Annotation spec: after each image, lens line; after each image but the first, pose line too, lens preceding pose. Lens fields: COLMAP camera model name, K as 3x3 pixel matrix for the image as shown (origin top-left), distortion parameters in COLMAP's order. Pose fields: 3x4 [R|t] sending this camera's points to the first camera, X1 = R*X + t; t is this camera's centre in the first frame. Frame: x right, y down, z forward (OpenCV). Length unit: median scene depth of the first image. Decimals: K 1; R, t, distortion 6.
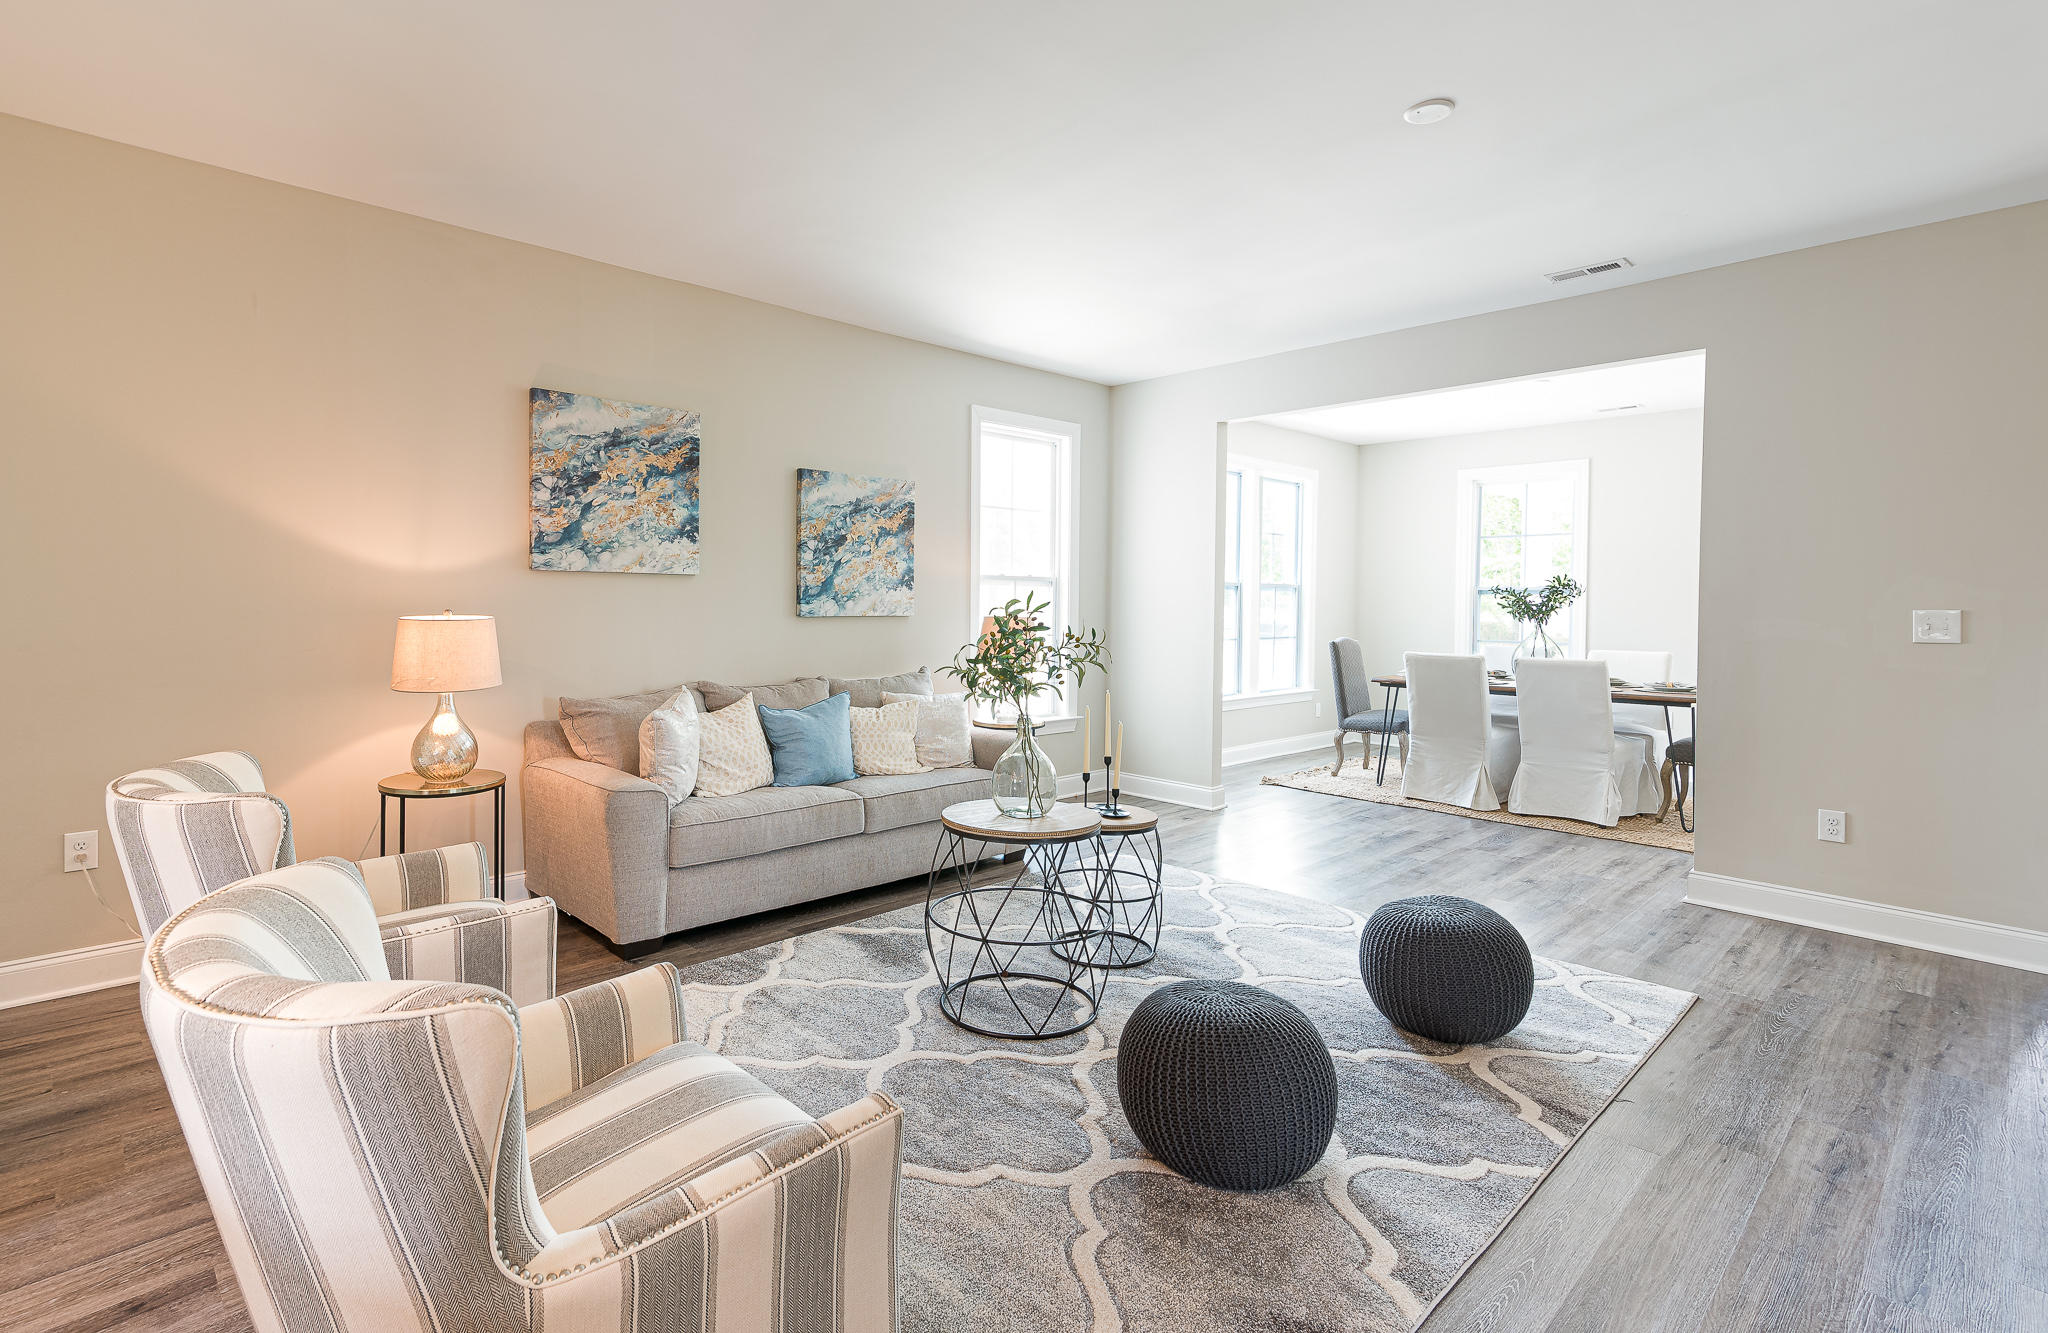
lens RADIAL K [[935.5, 0, 954.0], [0, 935.5, 614.8], [0, 0, 1]] dist [0.024206, -0.001742]
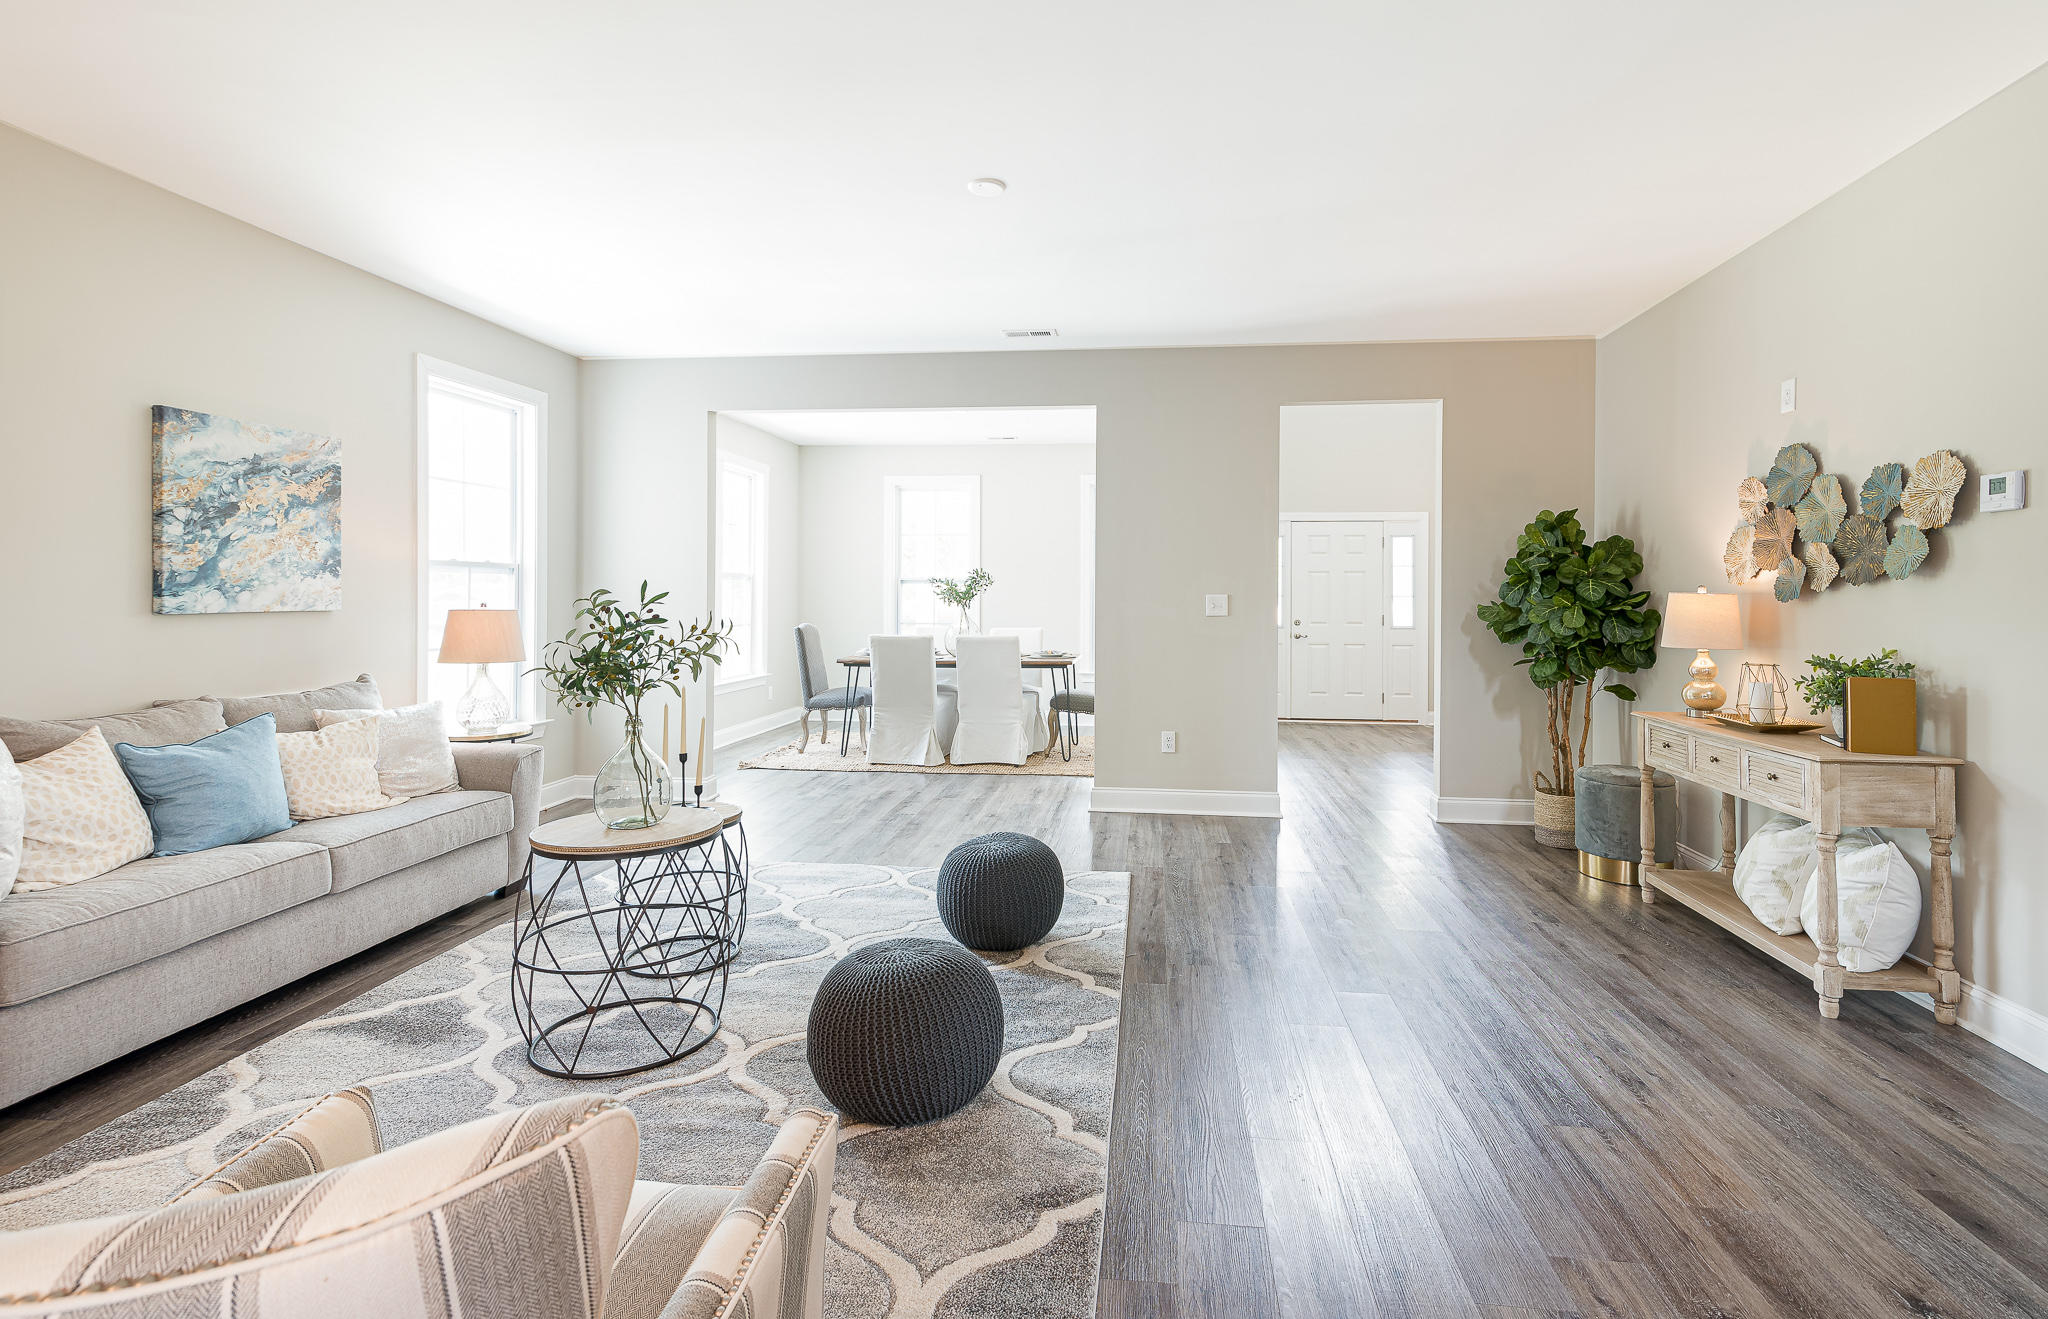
lens RADIAL K [[935.5, 0, 1016.1], [0, 935.5, 596.9], [0, 0, 1]] dist [0.024206, -0.001742]
pose [[0.766267, -0.008442, 0.642467, -0.156307], [0.012662, 0.999918, -0.001962, -0.001949], [-0.642397, 0.009639, 0.766311, 0.037614]]
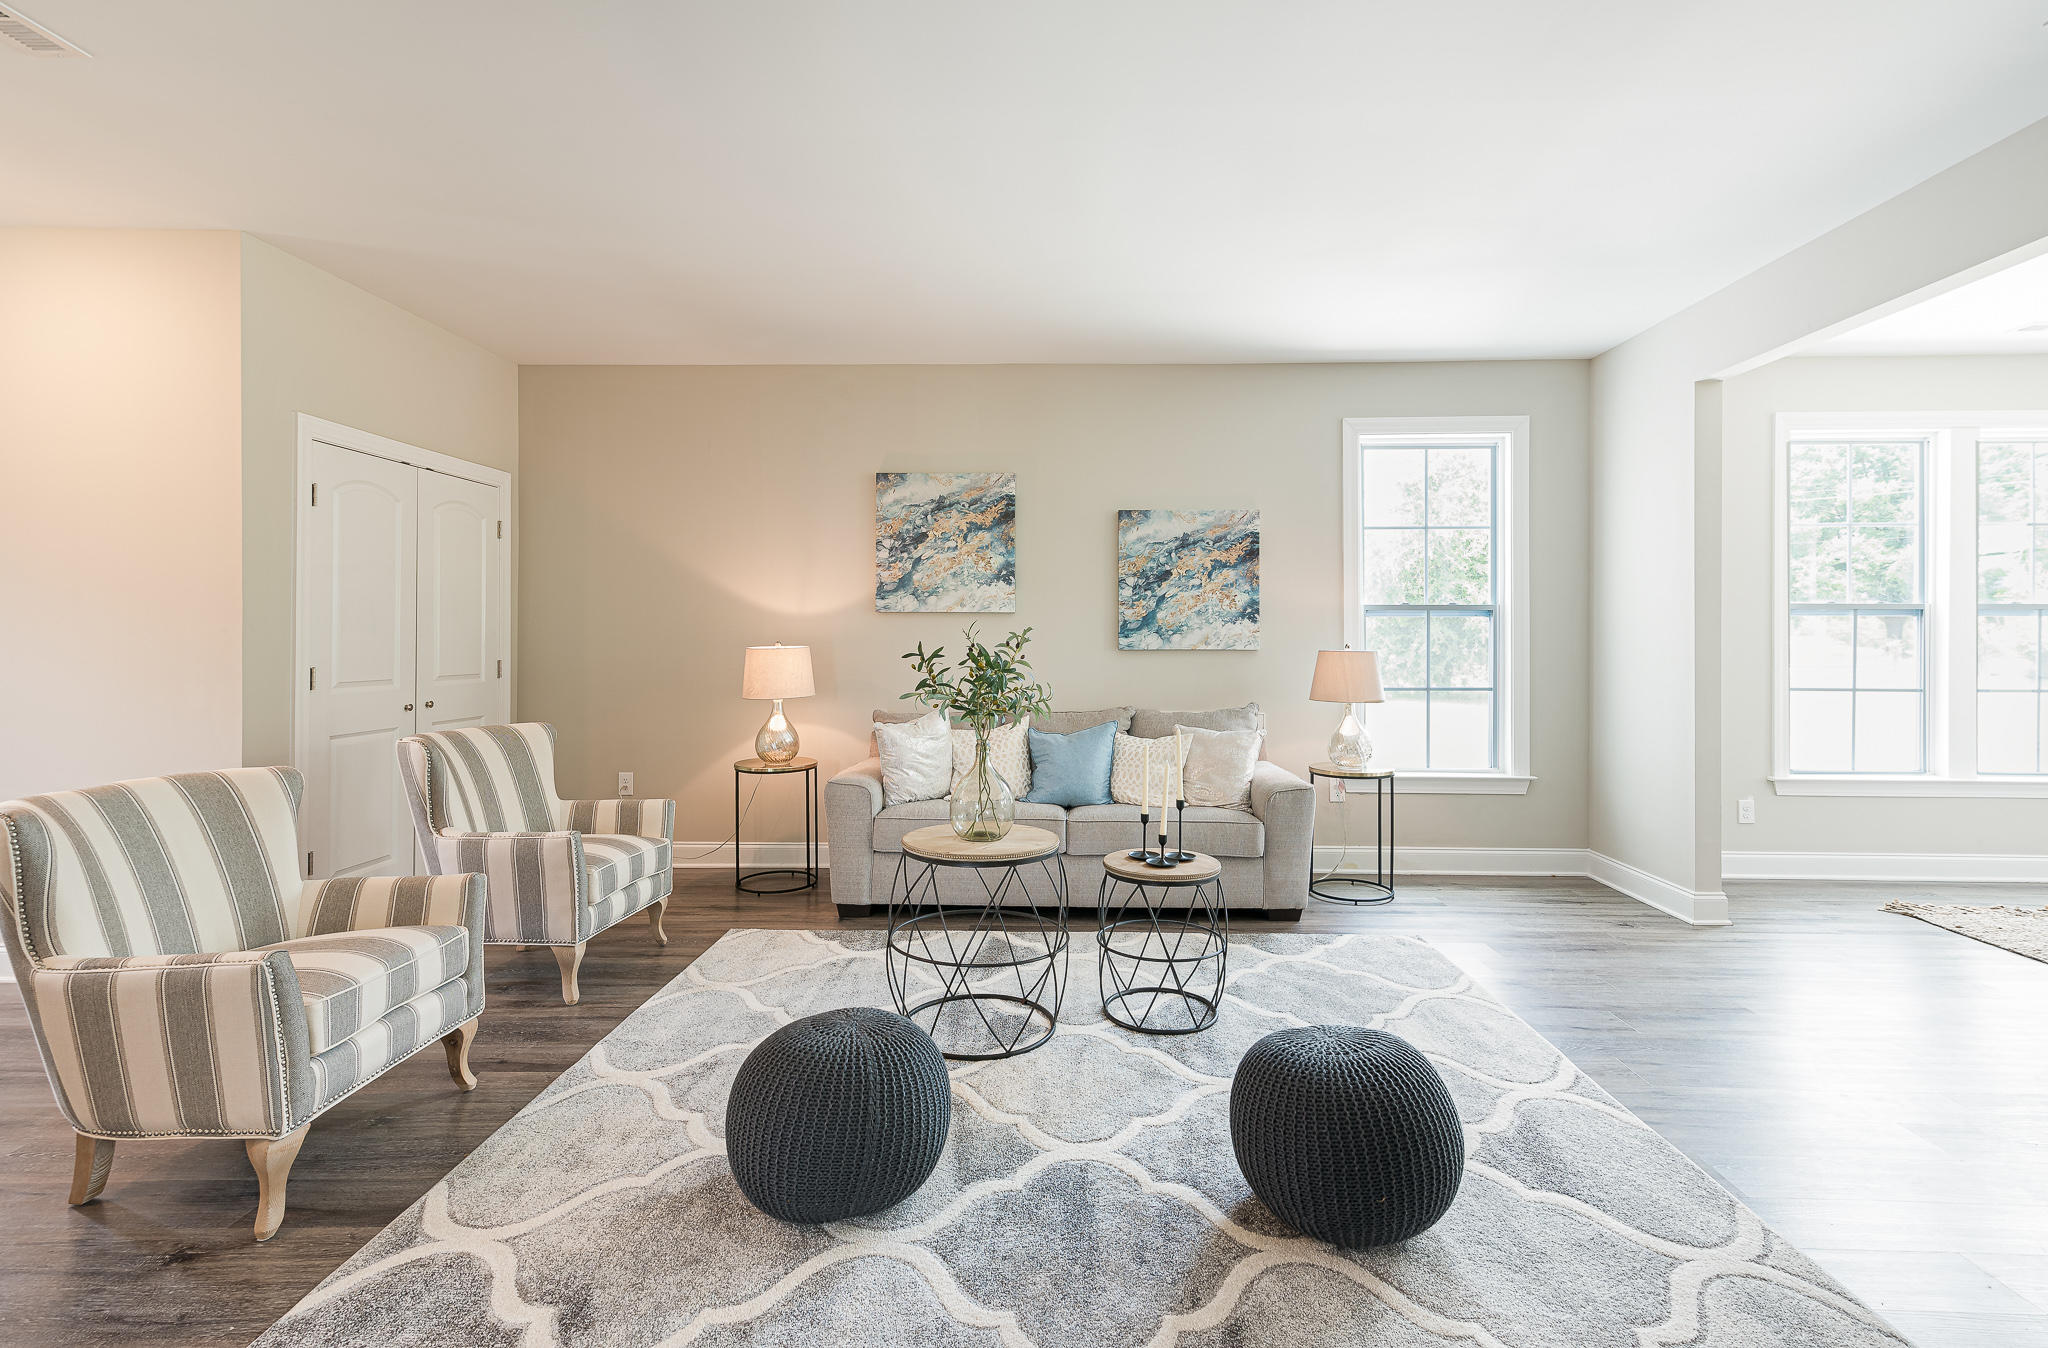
lens RADIAL K [[922.2, 0, 1075.1], [0, 922.2, 631.7], [0, 0, 1]] dist [0.018998, -0.001448]
pose [[0.740616, -0.010741, -0.671842, 0.592678], [-0.006253, 0.999719, -0.022876, 0.006933], [0.671899, 0.021143, 0.740341, 0.228666]]
